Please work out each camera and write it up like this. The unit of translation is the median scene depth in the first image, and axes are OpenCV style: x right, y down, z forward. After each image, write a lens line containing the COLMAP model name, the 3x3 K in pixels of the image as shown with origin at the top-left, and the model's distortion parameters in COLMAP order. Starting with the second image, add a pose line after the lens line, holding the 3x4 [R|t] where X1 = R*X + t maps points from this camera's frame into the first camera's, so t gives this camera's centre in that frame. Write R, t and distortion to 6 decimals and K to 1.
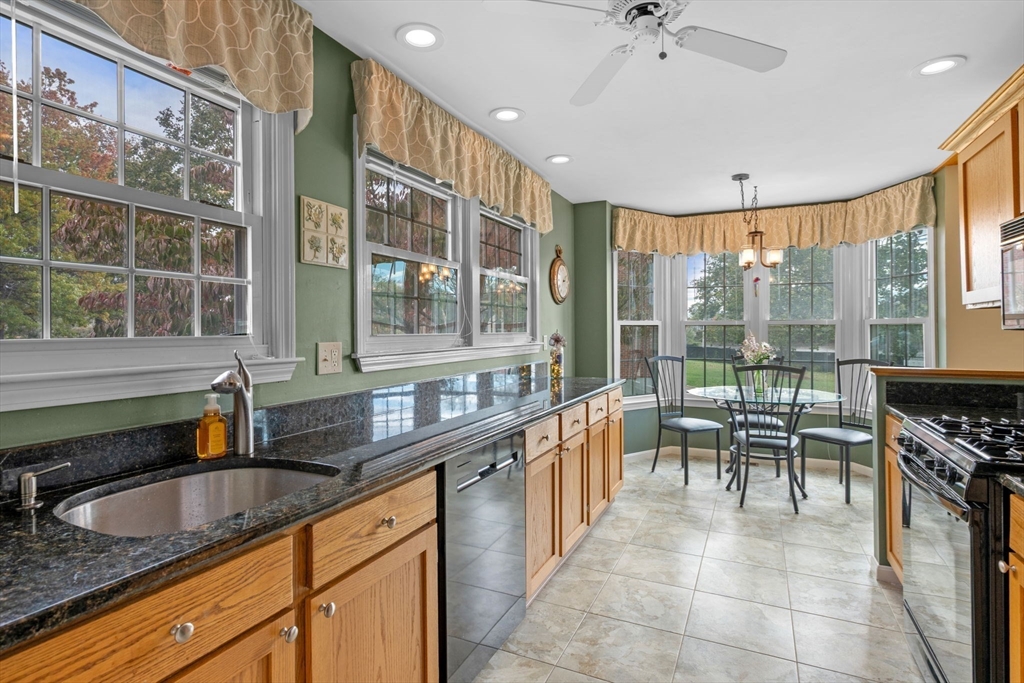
lens RADIAL K [[533.7, 0, 502.0], [0, 533.7, 327.7], [0, 0, 1]] dist [0.001247, -0.000460]
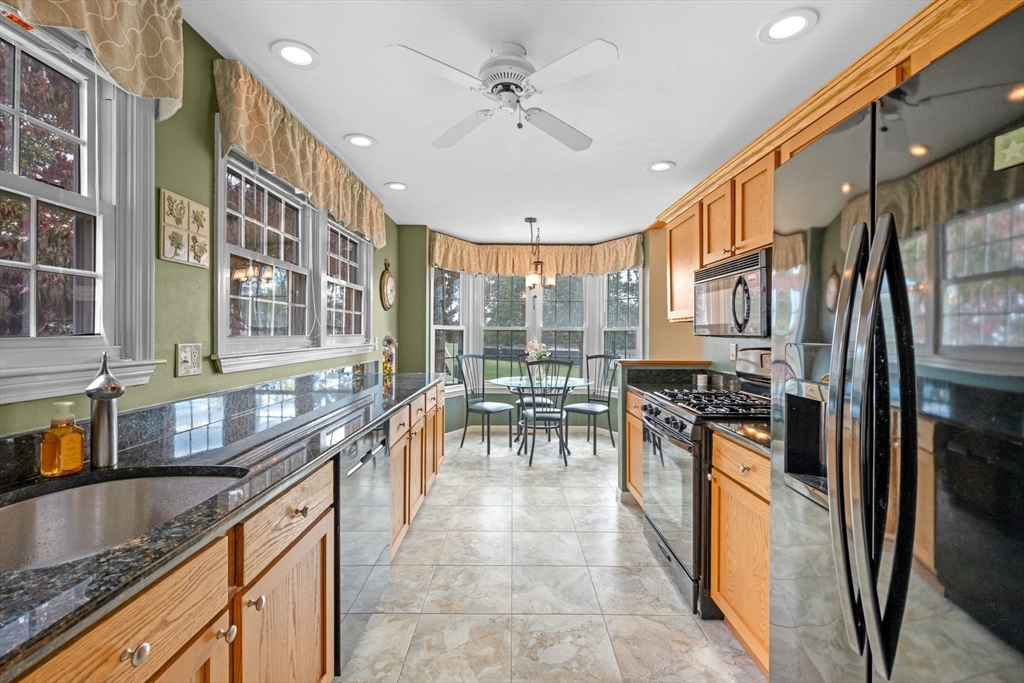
lens RADIAL K [[450.6, 0, 515.0], [0, 450.6, 332.5], [0, 0, 1]] dist [0.000570, 0.000405]
pose [[0.896256, 0.010398, 0.443416, -0.132162], [-0.011755, 0.999931, 0.000311, 0.000653], [-0.443382, -0.005491, 0.896316, 0.003305]]
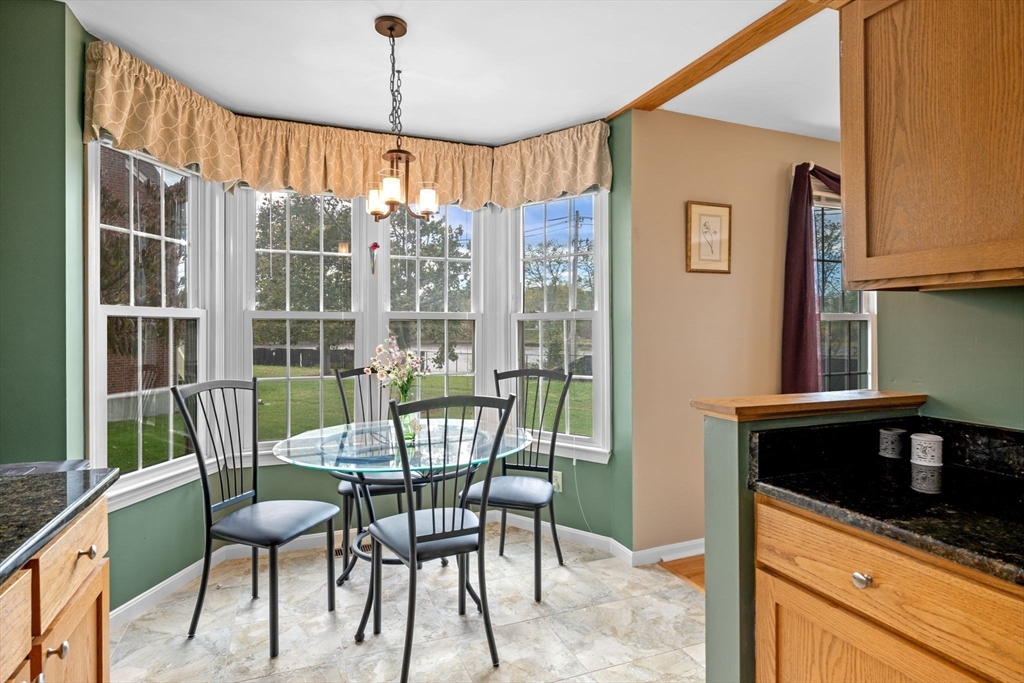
lens RADIAL K [[533.7, 0, 502.0], [0, 533.7, 327.7], [0, 0, 1]] dist [0.001247, -0.000460]
pose [[0.668381, 0.000643, 0.743819, 0.212340], [-0.005588, 0.999976, 0.004157, 0.002791], [-0.743798, -0.006935, 0.668369, 0.881885]]
